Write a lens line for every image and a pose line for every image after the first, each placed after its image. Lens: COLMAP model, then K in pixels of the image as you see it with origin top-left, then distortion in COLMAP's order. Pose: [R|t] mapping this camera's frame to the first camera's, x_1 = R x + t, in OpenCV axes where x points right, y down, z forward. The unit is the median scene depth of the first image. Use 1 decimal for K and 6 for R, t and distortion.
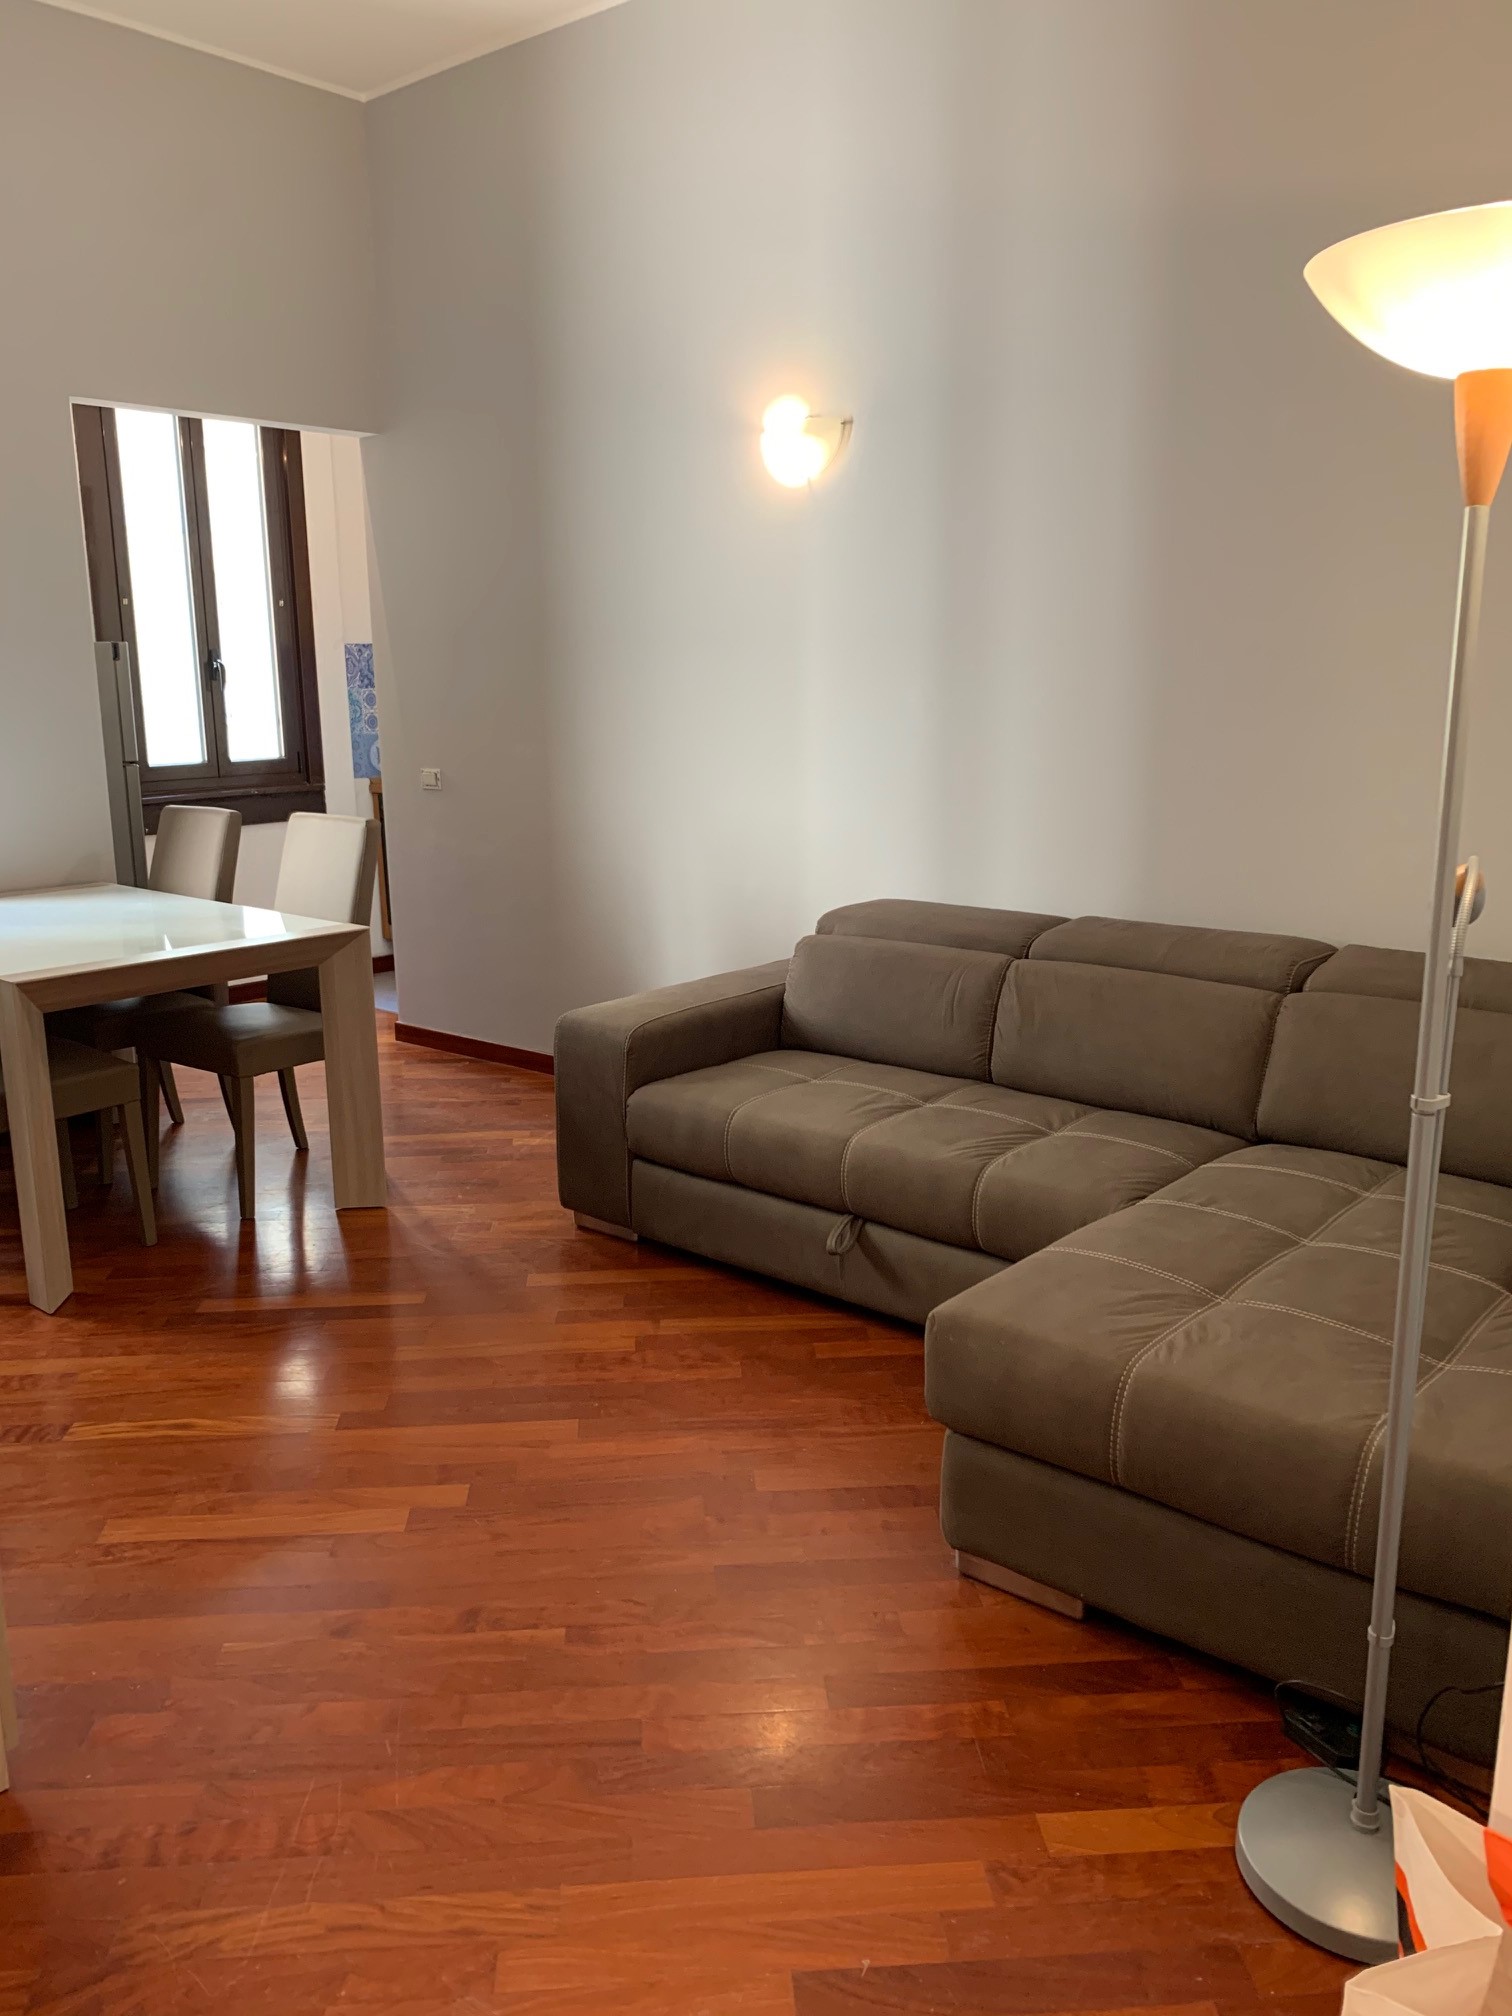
lens RADIAL K [[1522.8, 0, 754.8], [0, 1522.8, 1005.8], [0, 0, 1]] dist [0.042314, -0.057527]
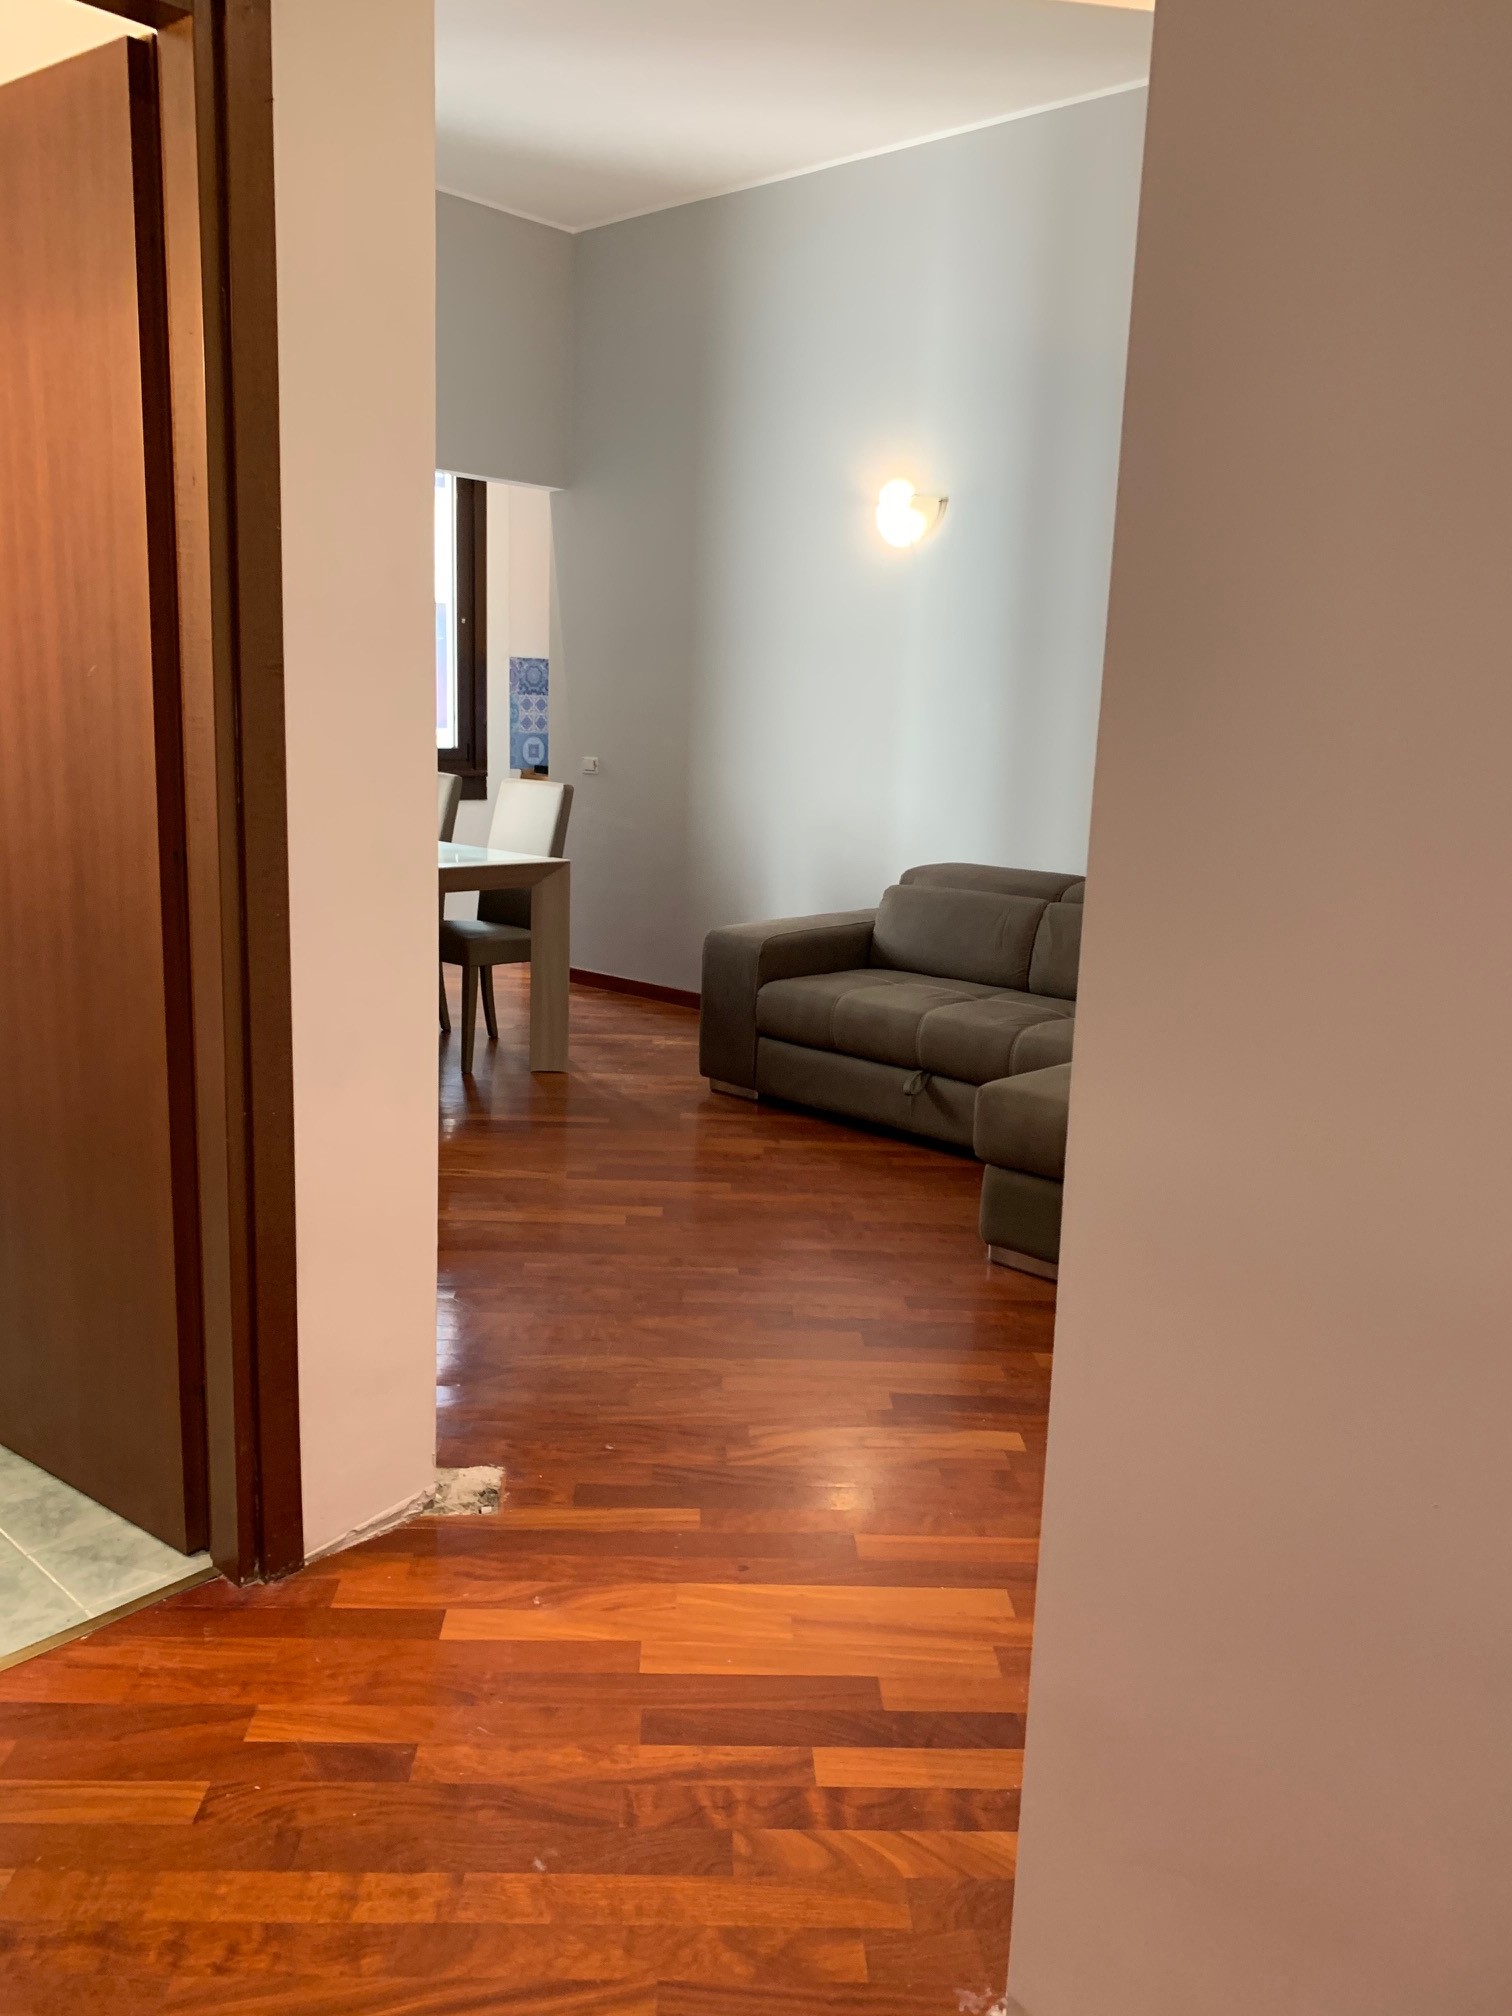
lens RADIAL K [[1522.8, 0, 727.8], [0, 1522.8, 1012.1], [0, 0, 1]] dist [0.042314, -0.057527]
pose [[0.997653, 0.051854, -0.044708, -0.048698], [-0.052794, 0.998403, -0.020126, 0.108888], [0.043593, 0.022439, 0.998797, -0.359043]]
